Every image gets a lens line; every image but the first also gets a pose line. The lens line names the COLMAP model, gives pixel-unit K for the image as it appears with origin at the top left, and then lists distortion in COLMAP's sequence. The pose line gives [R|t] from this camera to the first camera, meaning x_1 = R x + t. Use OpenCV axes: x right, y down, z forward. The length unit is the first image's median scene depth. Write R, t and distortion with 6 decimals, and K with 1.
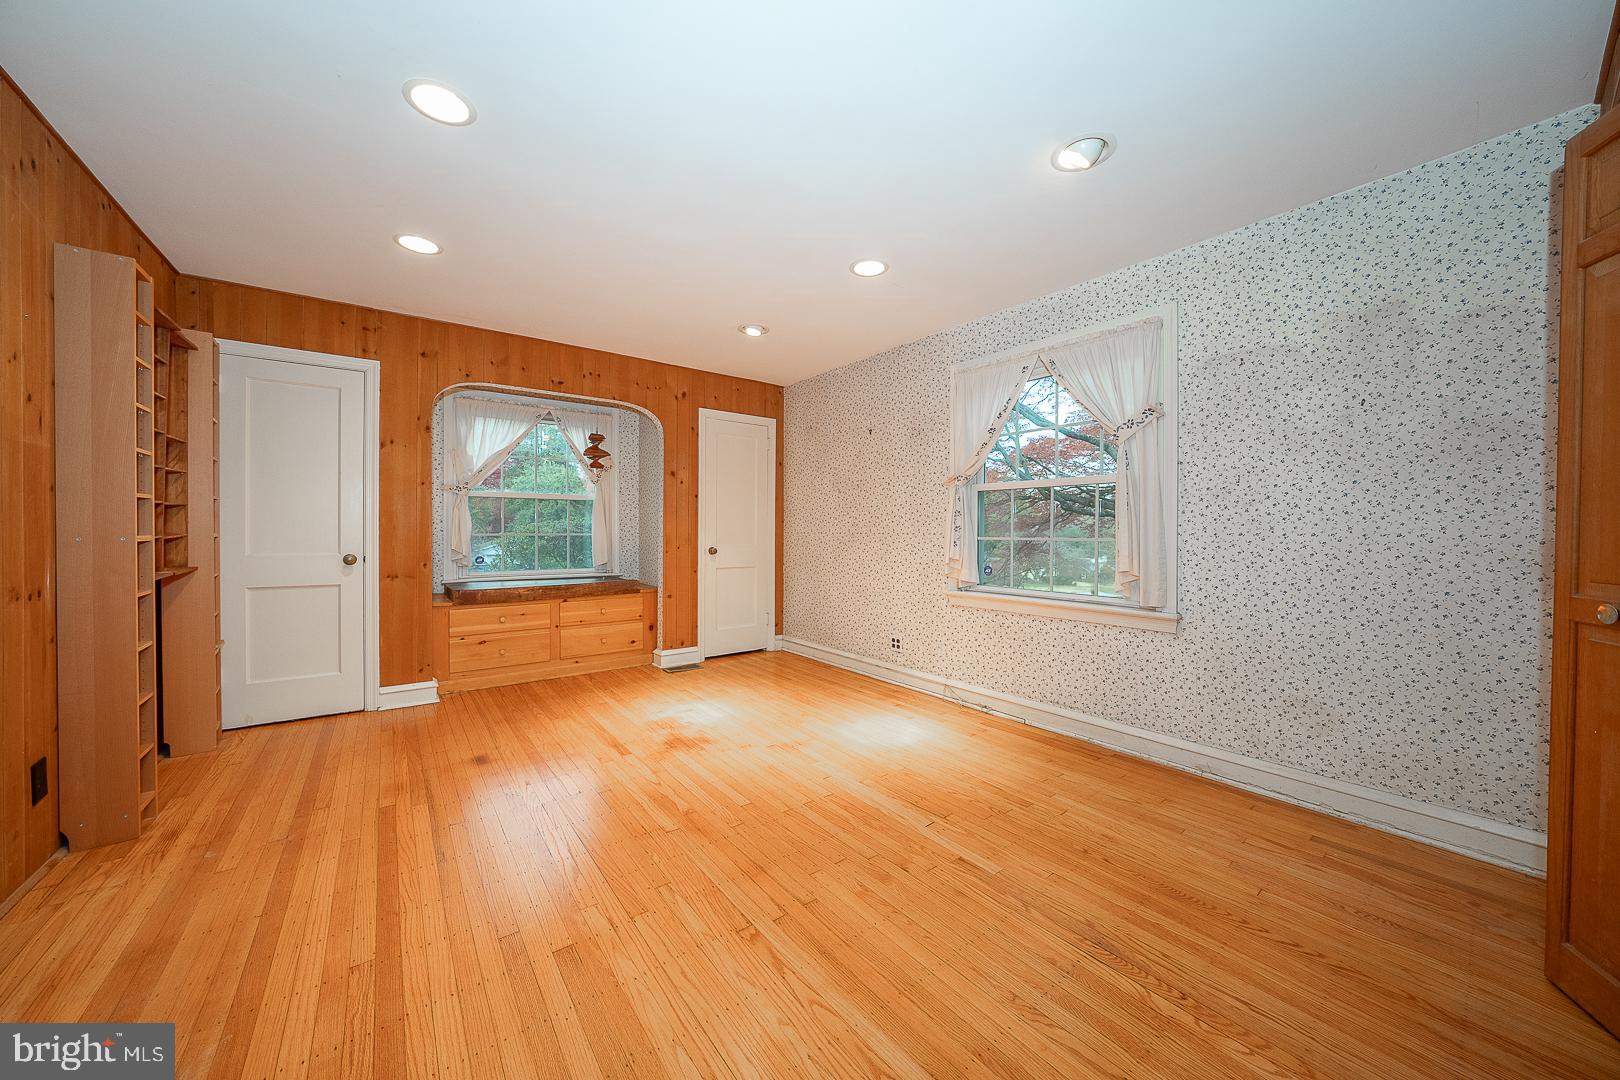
lens RADIAL K [[557.8, 0, 811.9], [0, 557.8, 534.4], [0, 0, 1]] dist [-0.027691, 0.006266]
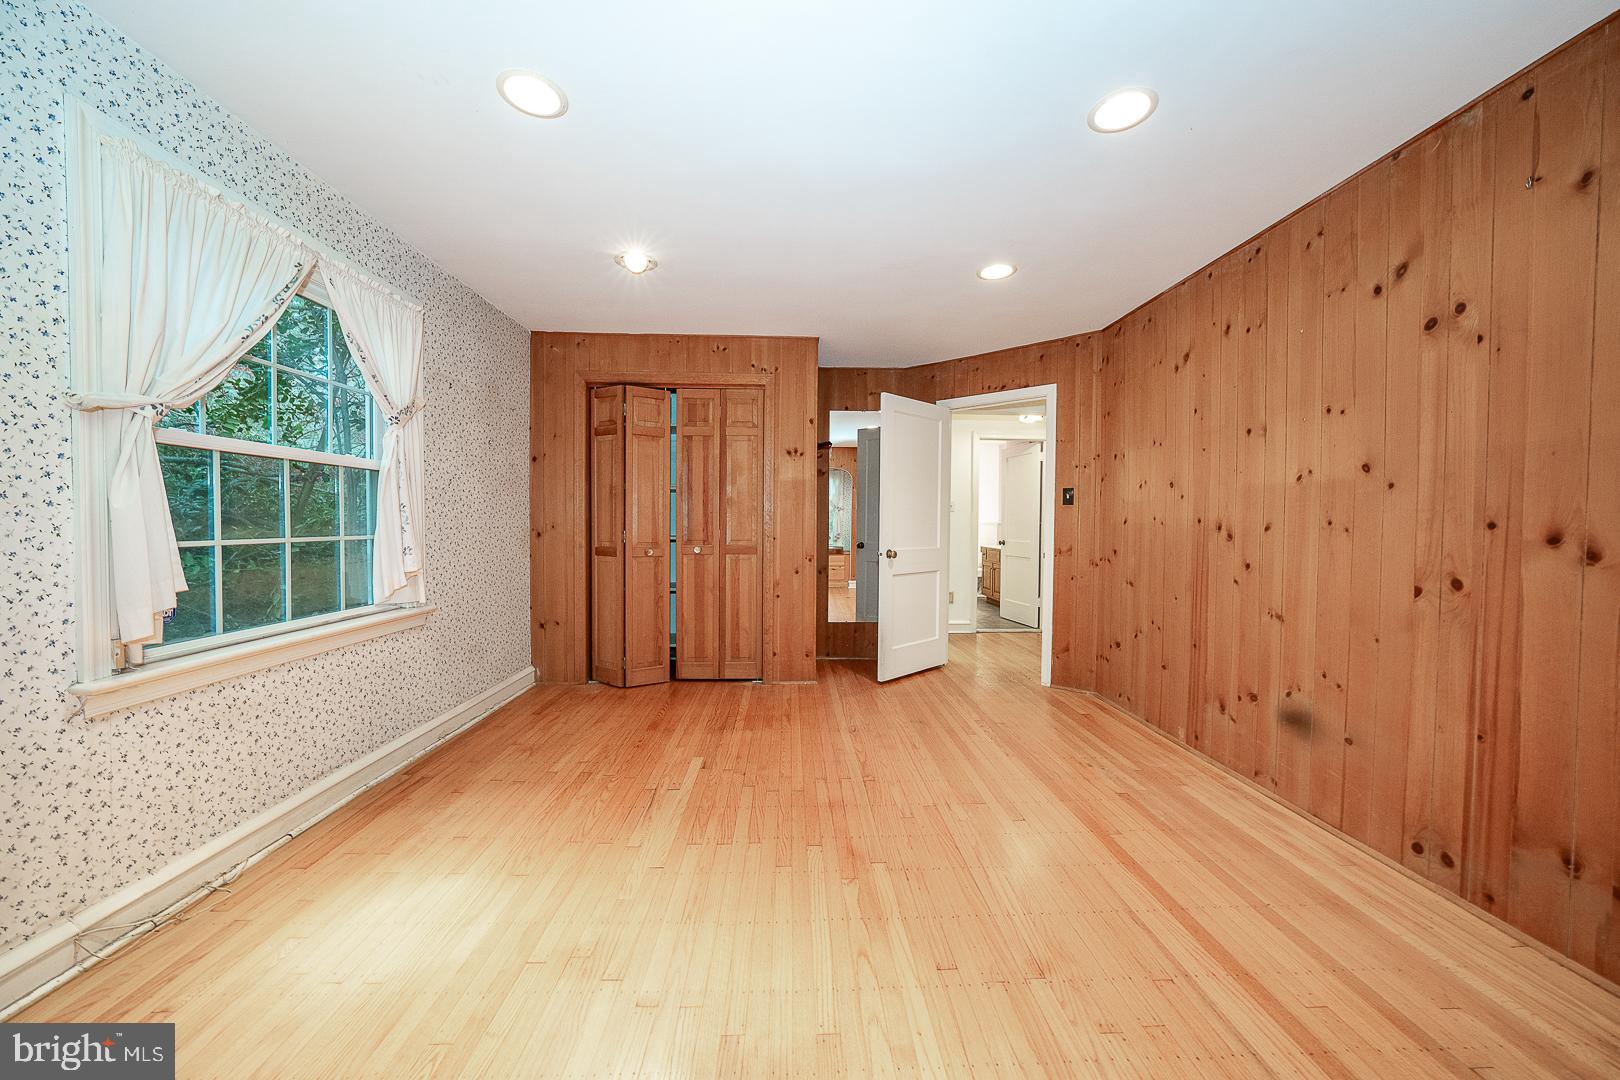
lens RADIAL K [[557.8, 0, 811.9], [0, 557.8, 534.4], [0, 0, 1]] dist [-0.027691, 0.006266]
pose [[-0.814162, -0.024230, 0.580133, -0.620599], [-0.008084, 0.999505, 0.030401, -0.031810], [-0.580582, 0.020062, -0.813954, 1.643949]]
